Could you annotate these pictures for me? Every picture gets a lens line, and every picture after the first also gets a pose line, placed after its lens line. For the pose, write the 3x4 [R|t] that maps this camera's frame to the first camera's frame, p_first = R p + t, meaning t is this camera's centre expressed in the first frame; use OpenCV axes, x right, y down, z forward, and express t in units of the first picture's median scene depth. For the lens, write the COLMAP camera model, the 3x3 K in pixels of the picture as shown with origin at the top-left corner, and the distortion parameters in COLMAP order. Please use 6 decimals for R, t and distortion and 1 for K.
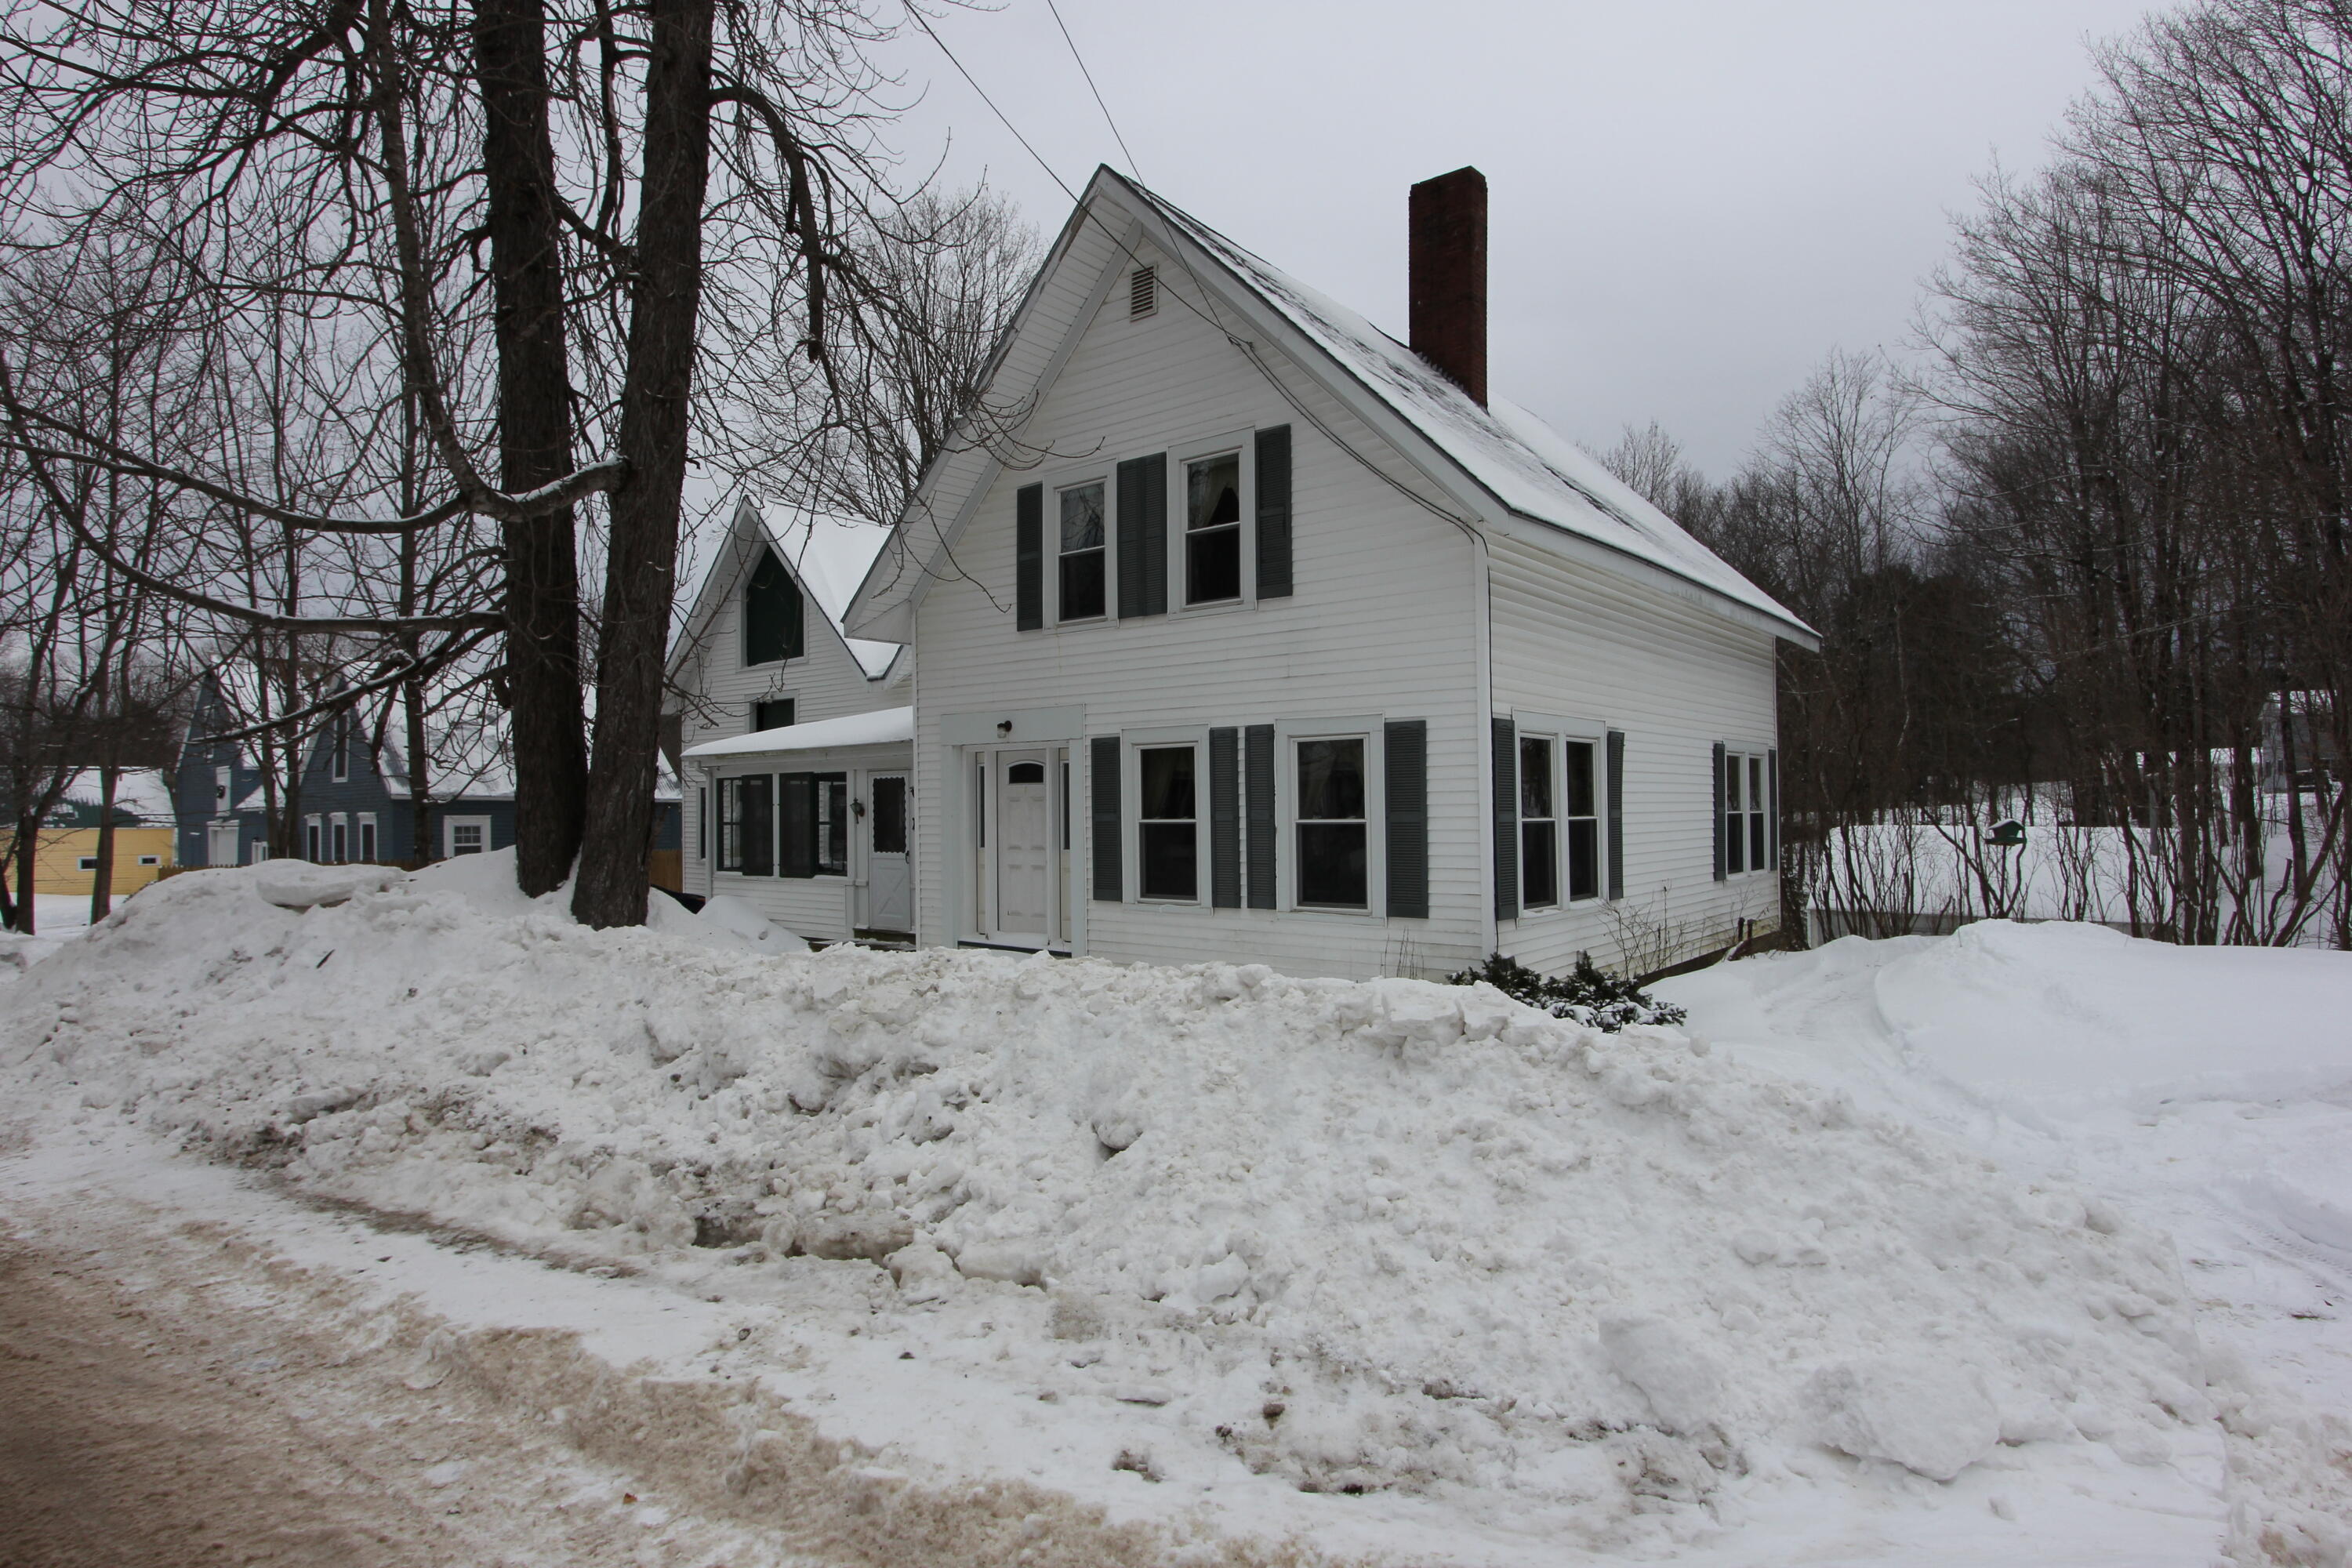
lens RADIAL K [[1238.9, 0, 1171.4], [0, 1238.9, 797.2], [0, 0, 1]] dist [-0.019162, 0.001957]
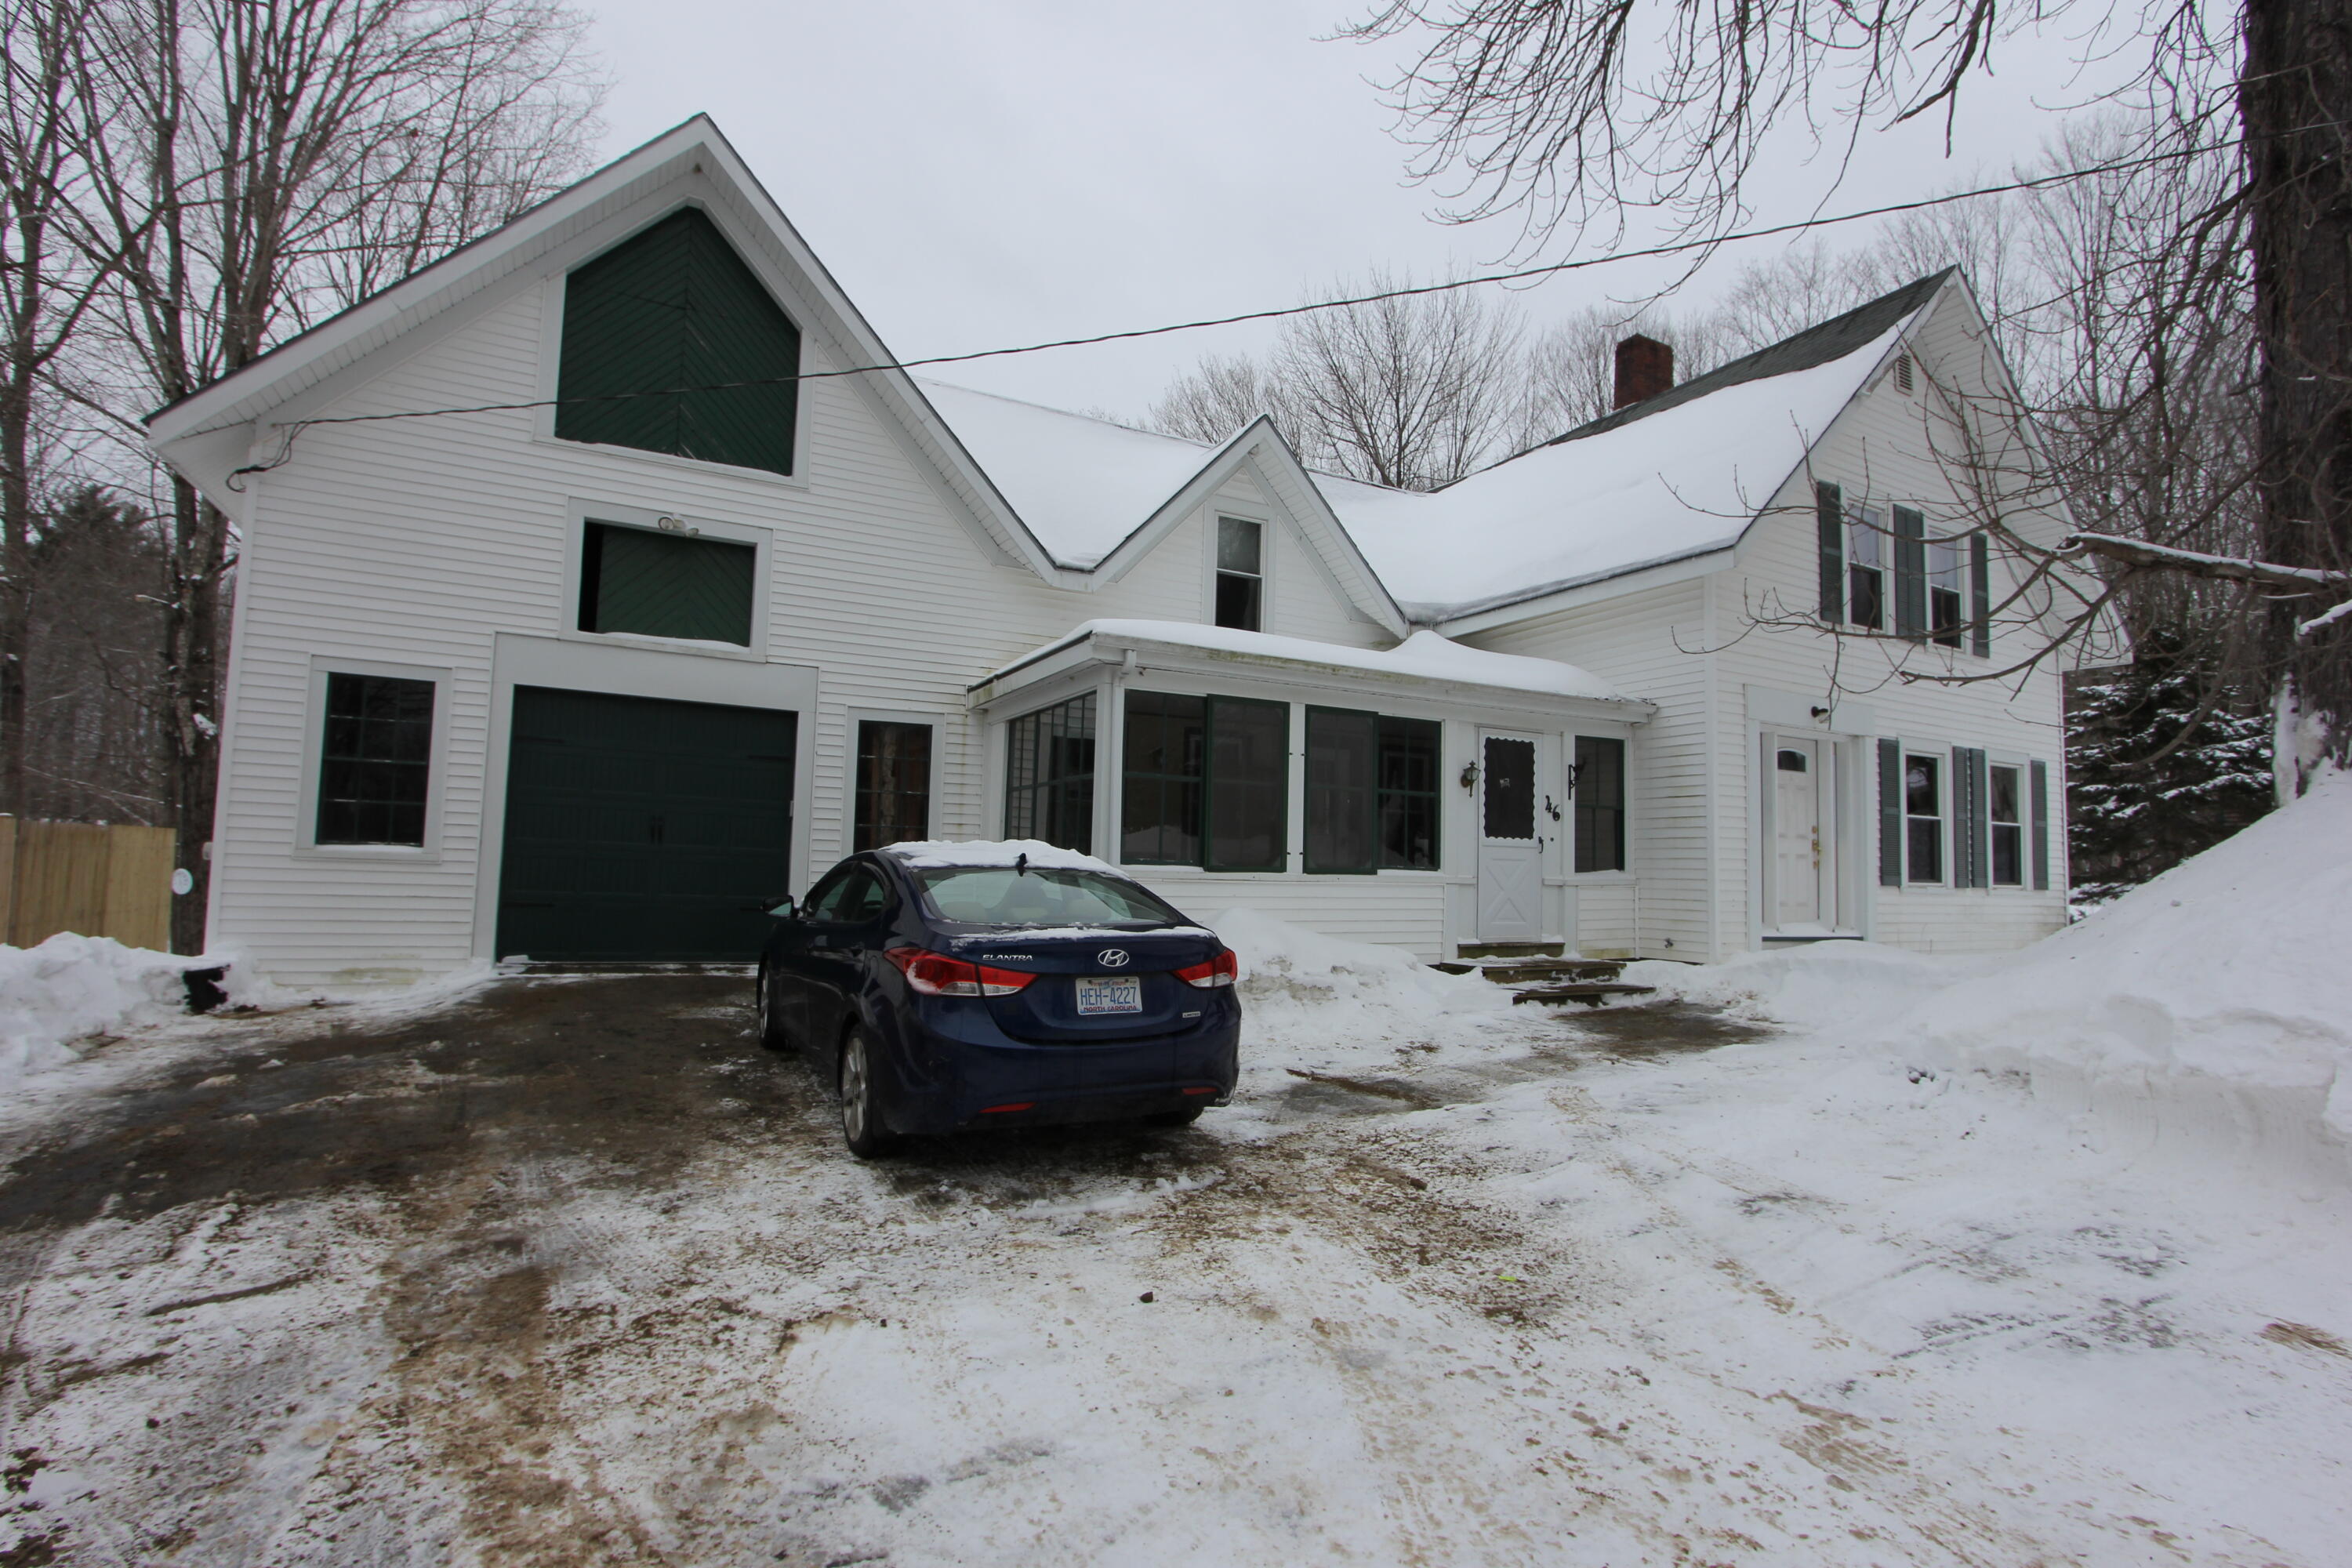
lens RADIAL K [[1084.8, 0, 1158.4], [0, 1084.8, 791.4], [0, 0, 1]] dist [-0.021510, 0.003963]
pose [[0.392829, 0.075236, 0.916529, -1.203234], [-0.043225, 0.997057, -0.063320, 0.087768], [-0.918595, -0.014743, 0.394925, 1.235109]]
